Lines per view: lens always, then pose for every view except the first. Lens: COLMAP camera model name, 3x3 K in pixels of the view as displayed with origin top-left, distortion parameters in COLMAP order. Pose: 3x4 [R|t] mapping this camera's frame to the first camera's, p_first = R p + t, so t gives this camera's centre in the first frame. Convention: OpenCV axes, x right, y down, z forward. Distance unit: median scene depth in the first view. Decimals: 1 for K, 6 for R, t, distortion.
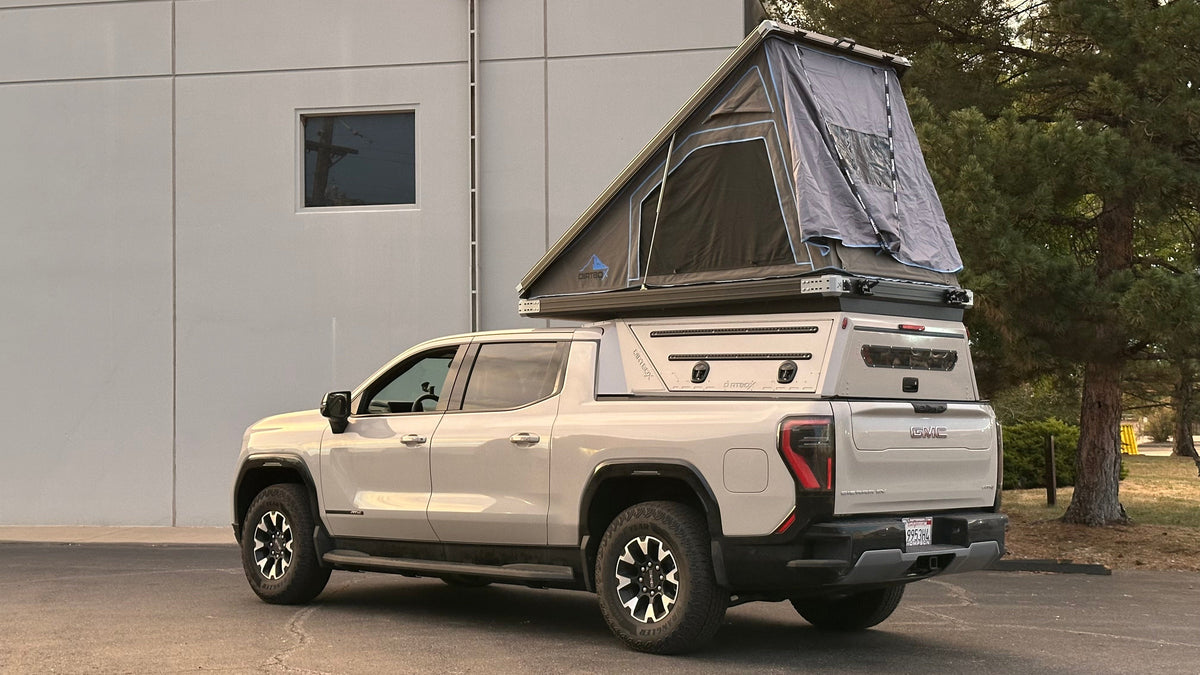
lens RADIAL K [[1677.2, 0, 597.8], [0, 1677.2, 312.1], [0, 0, 1]] dist [0.077684, -0.011411]
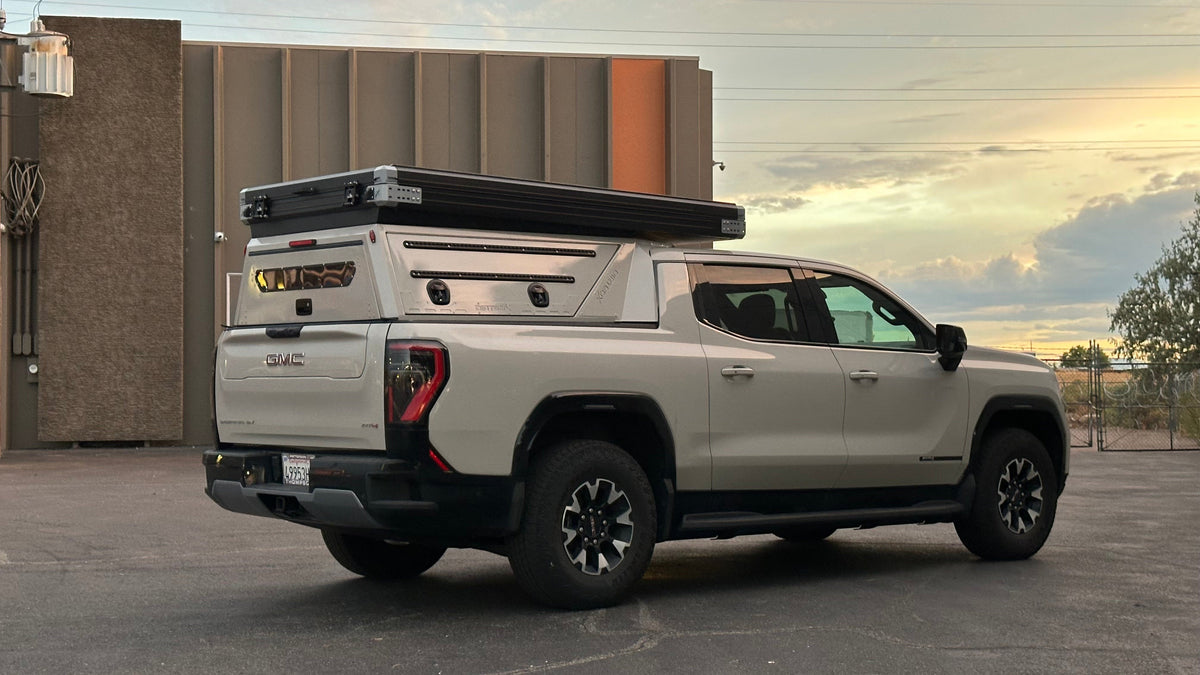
lens RADIAL K [[1667.1, 0, 594.4], [0, 1667.1, 333.6], [0, 0, 1]] dist [0.153310, -0.152801]
pose [[-0.066737, -0.035870, -0.997126, 1.047451], [0.065063, 0.997070, -0.040223, 0.101684], [0.995647, -0.067560, -0.064208, 1.188717]]
